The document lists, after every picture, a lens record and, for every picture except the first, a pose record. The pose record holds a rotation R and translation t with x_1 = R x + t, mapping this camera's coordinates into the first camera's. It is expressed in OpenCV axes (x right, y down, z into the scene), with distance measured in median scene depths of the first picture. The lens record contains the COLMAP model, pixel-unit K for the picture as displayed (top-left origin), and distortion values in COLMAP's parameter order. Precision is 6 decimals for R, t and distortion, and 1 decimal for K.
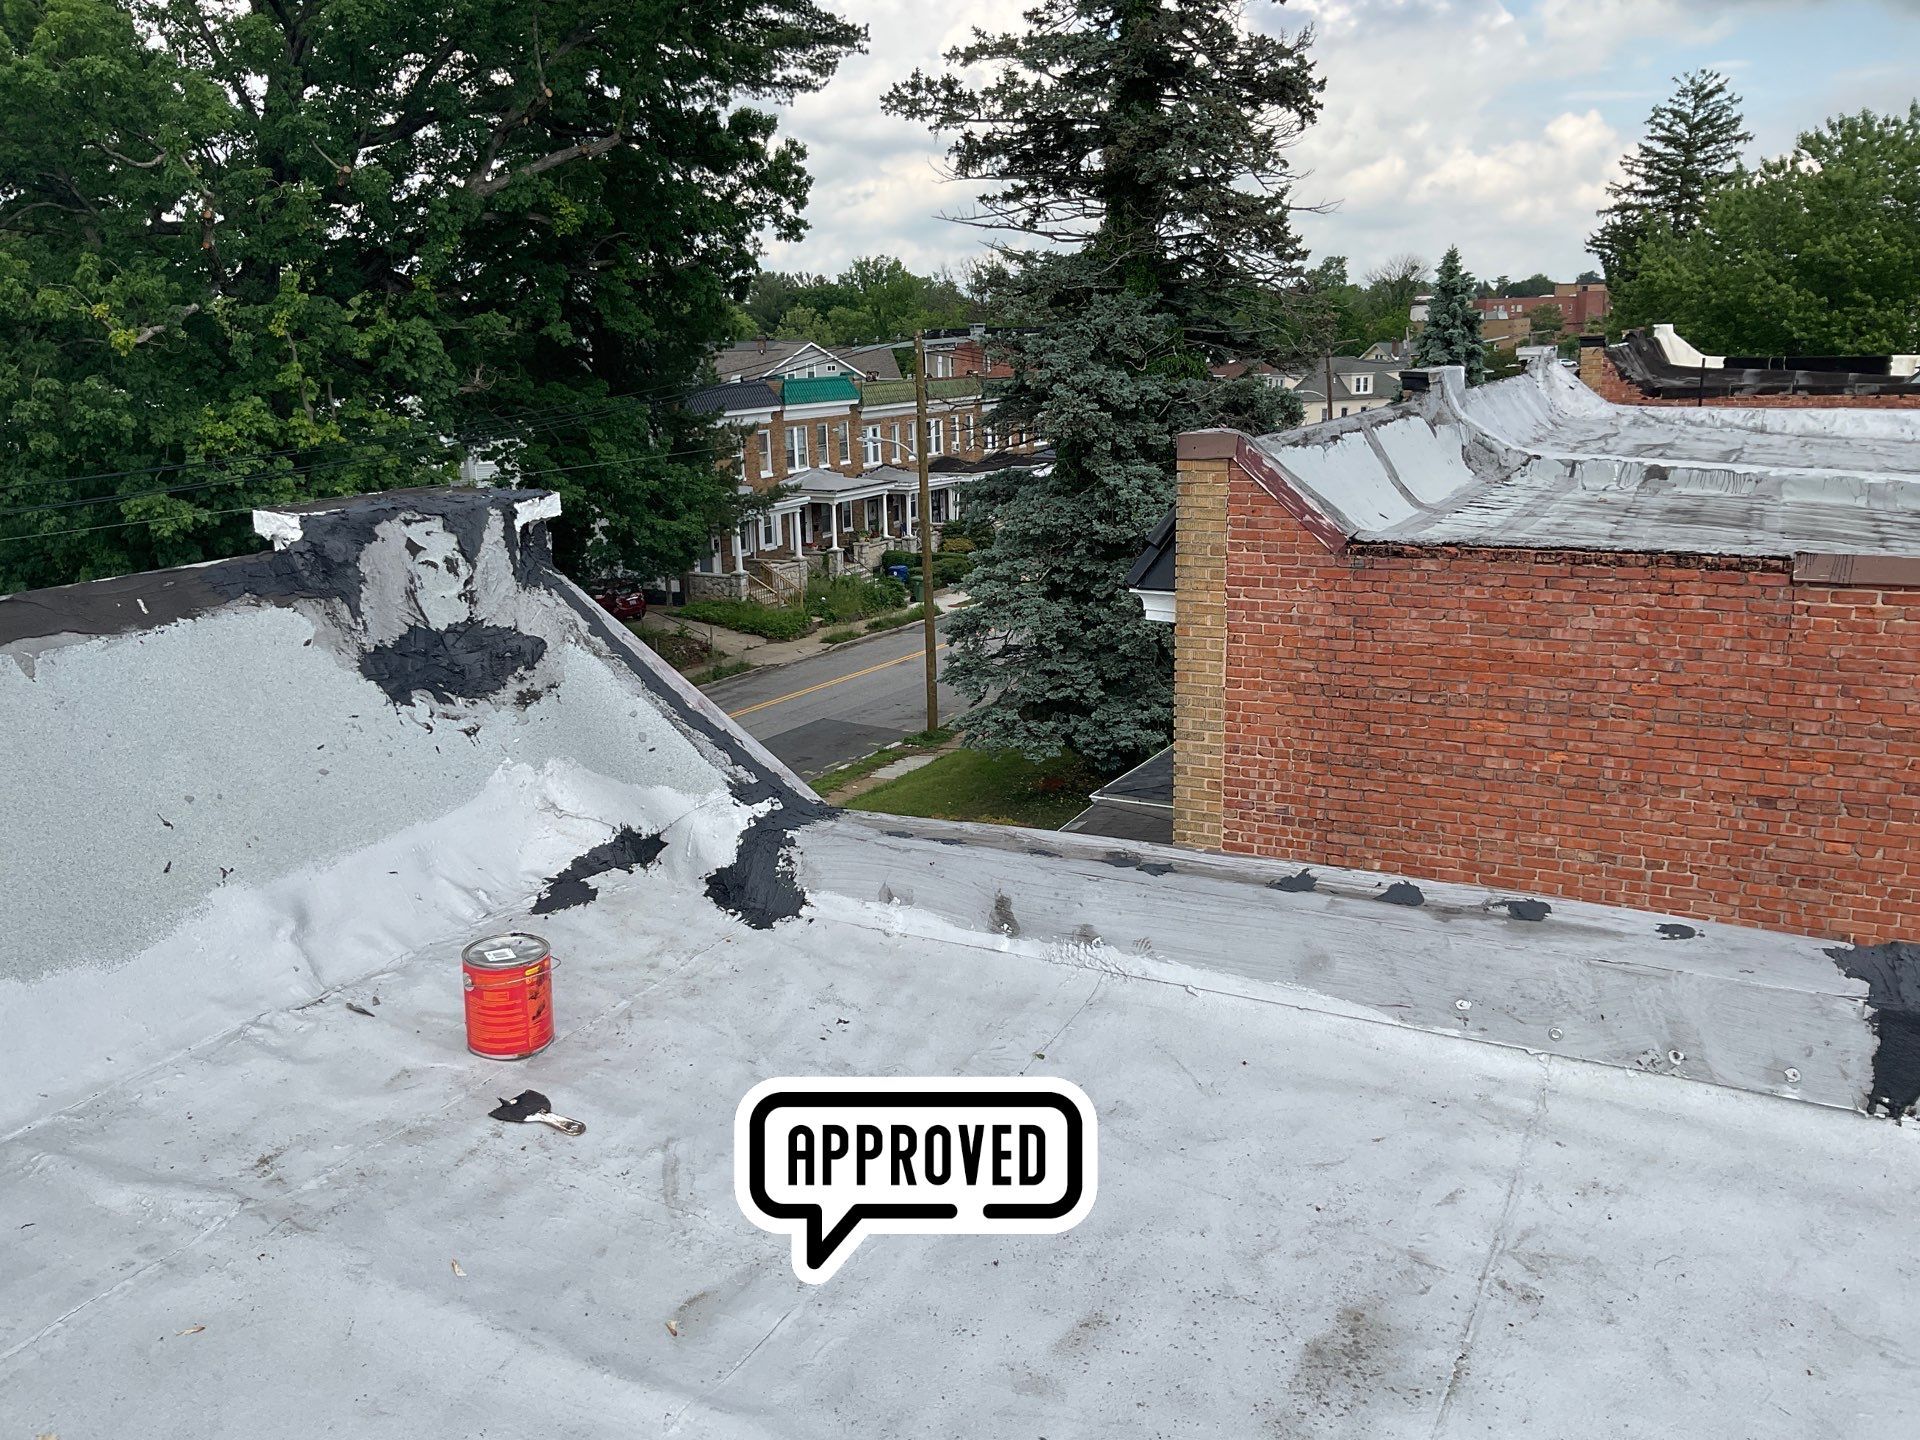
lens RADIAL K [[1587.3, 0, 944.0], [0, 1587.3, 723.8], [0, 0, 1]] dist [0.124257, -0.244864]
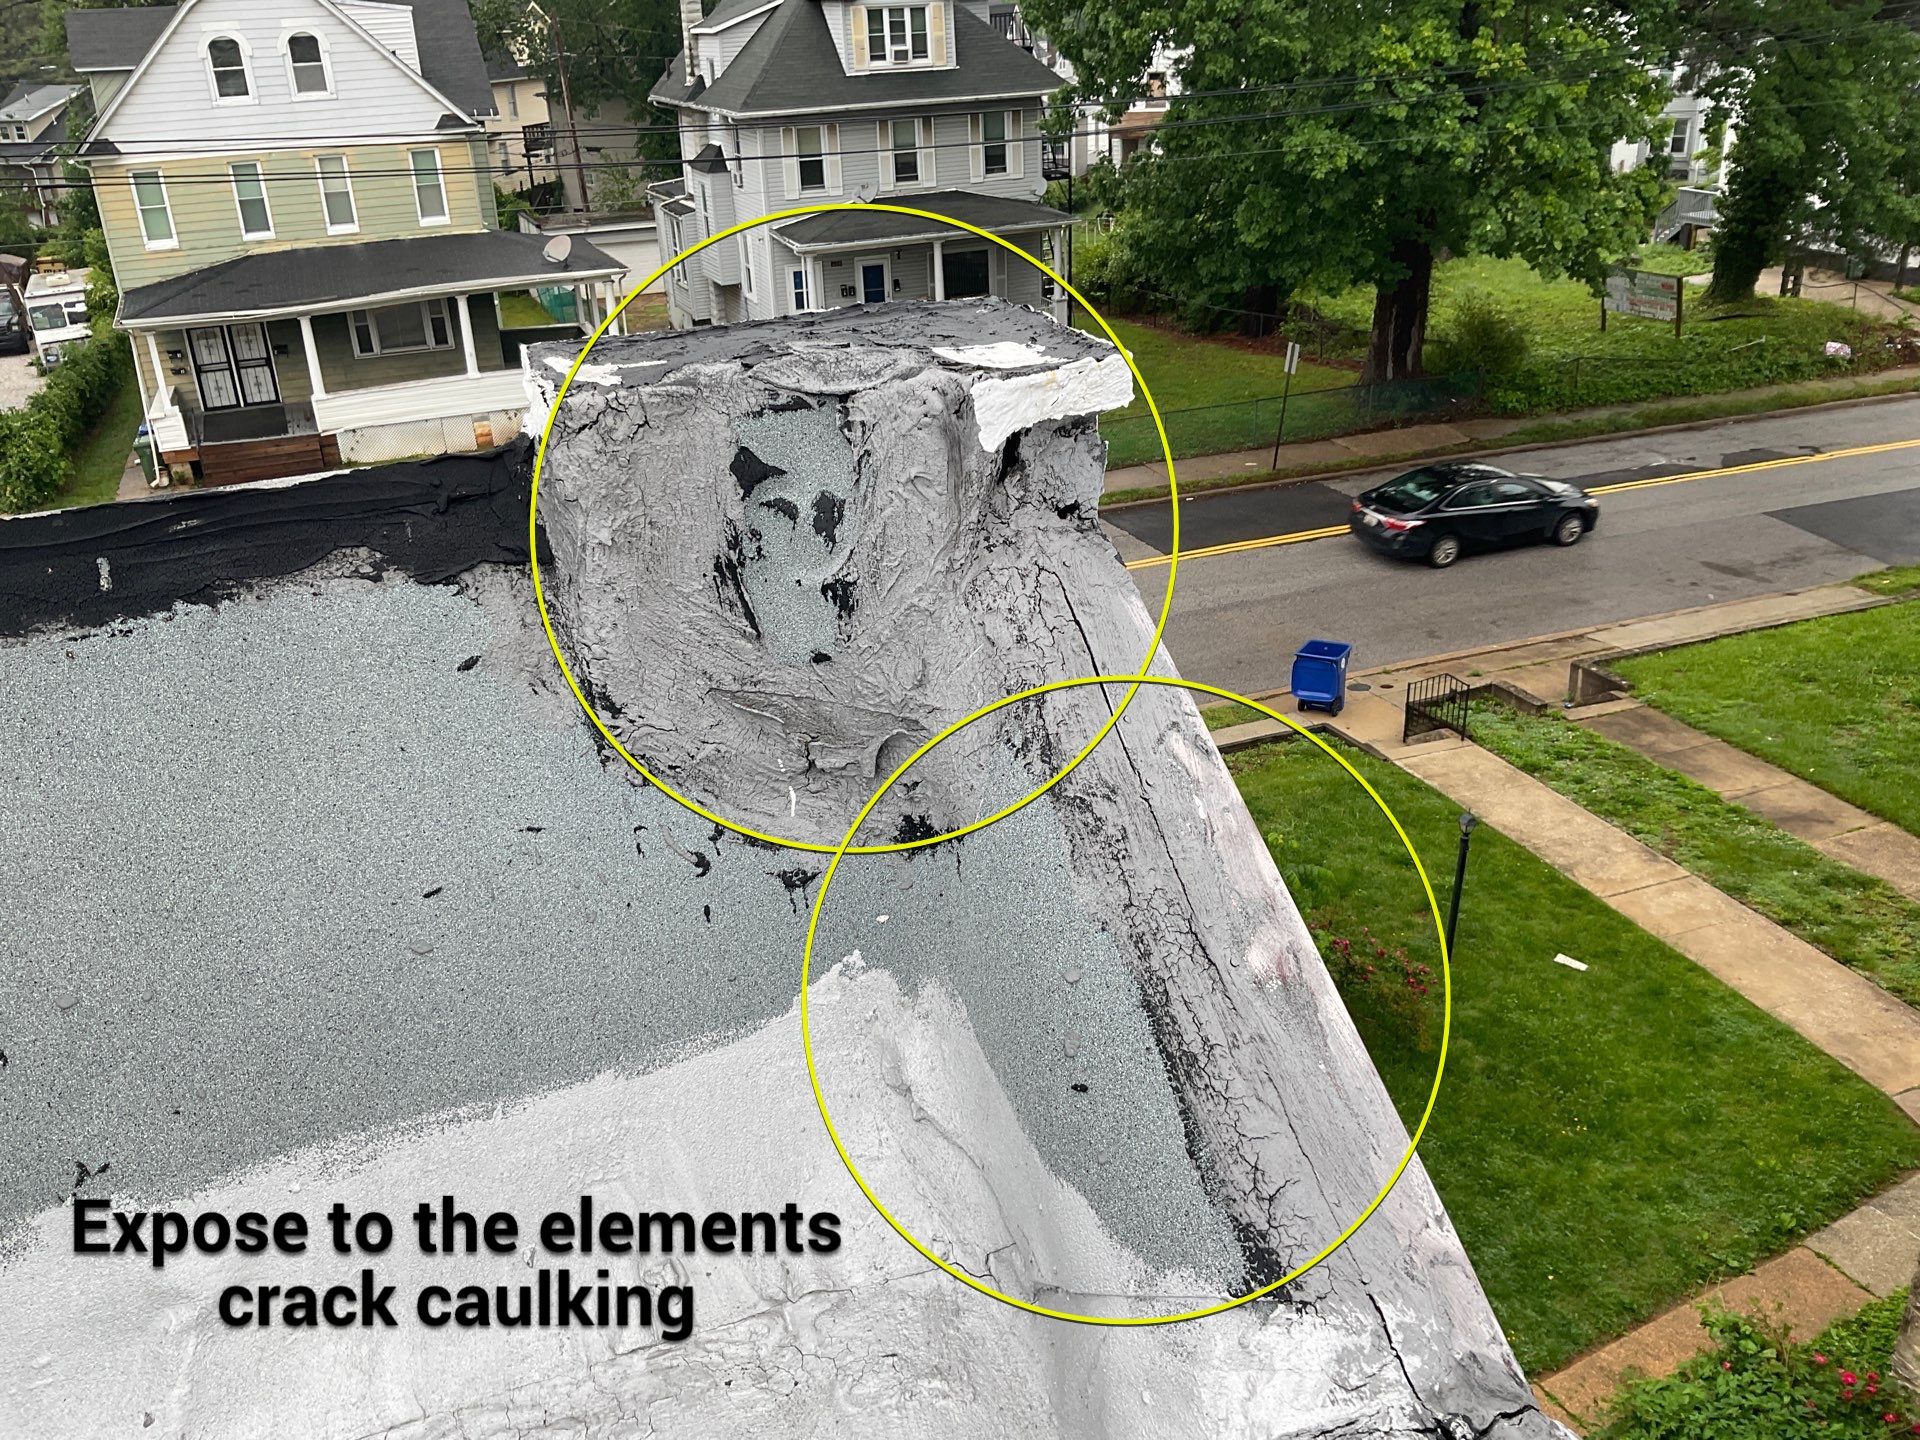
lens RADIAL K [[1580.4, 0, 955.6], [0, 1580.4, 726.2], [0, 0, 1]] dist [0.114507, -0.218084]
pose [[0.760830, 0.271601, -0.589381, 0.000480], [-0.134984, 0.954576, 0.265640, -0.070386], [0.634757, -0.122550, 0.762932, 0.285541]]
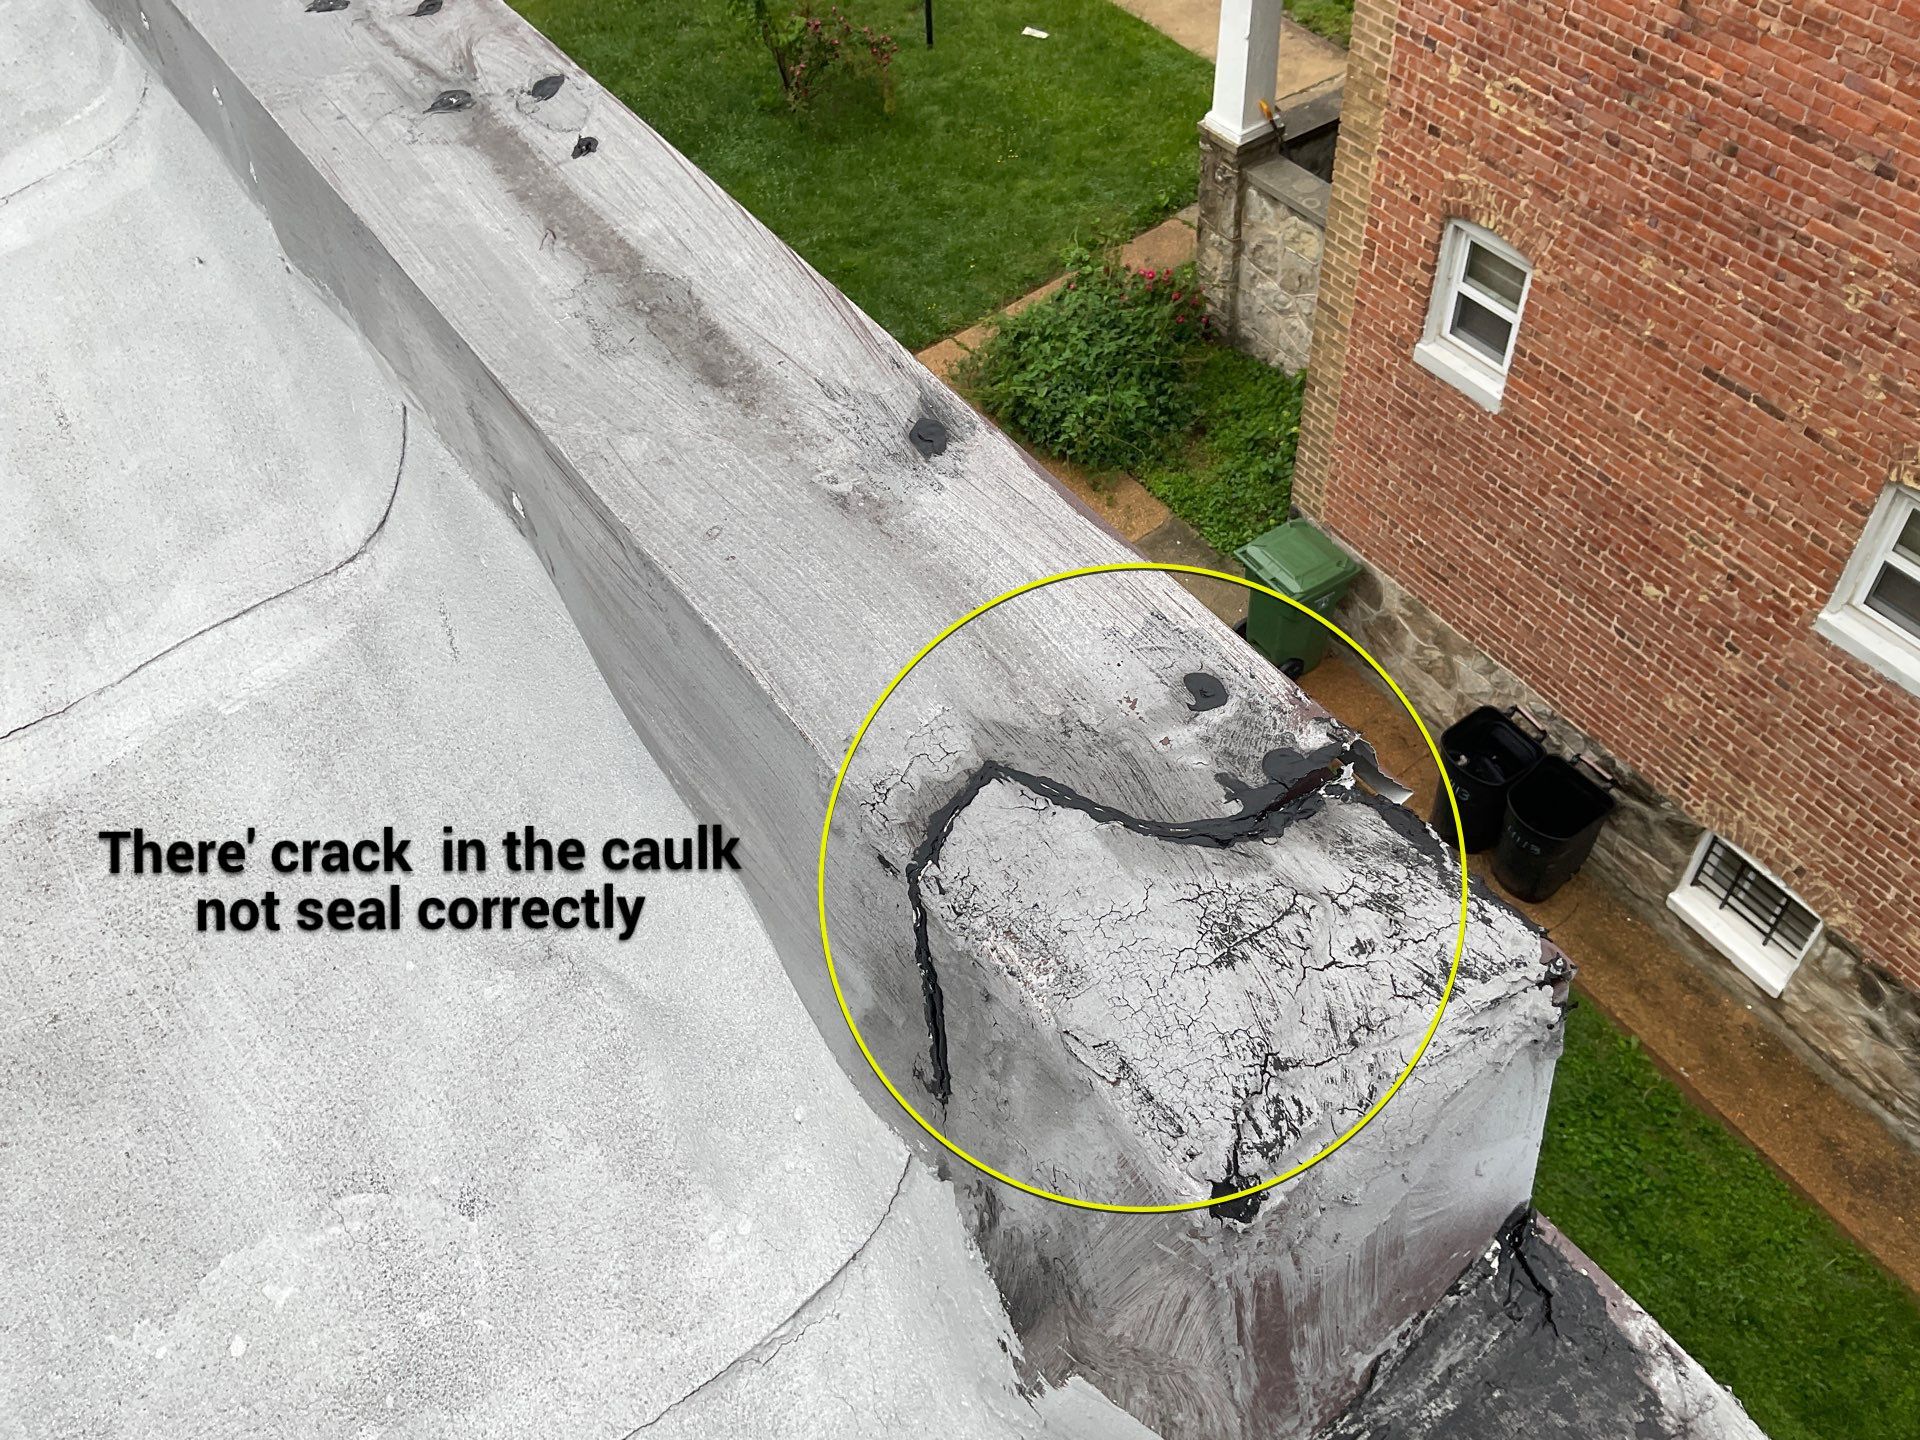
lens RADIAL K [[1589.9, 0, 951.2], [0, 1589.9, 722.1], [0, 0, 1]] dist [0.113693, -0.237704]
pose [[0.872390, 0.350658, -0.340551, 0.411560], [-0.075526, 0.785023, 0.614845, 0.002136], [0.482941, -0.510664, 0.711330, 0.131805]]
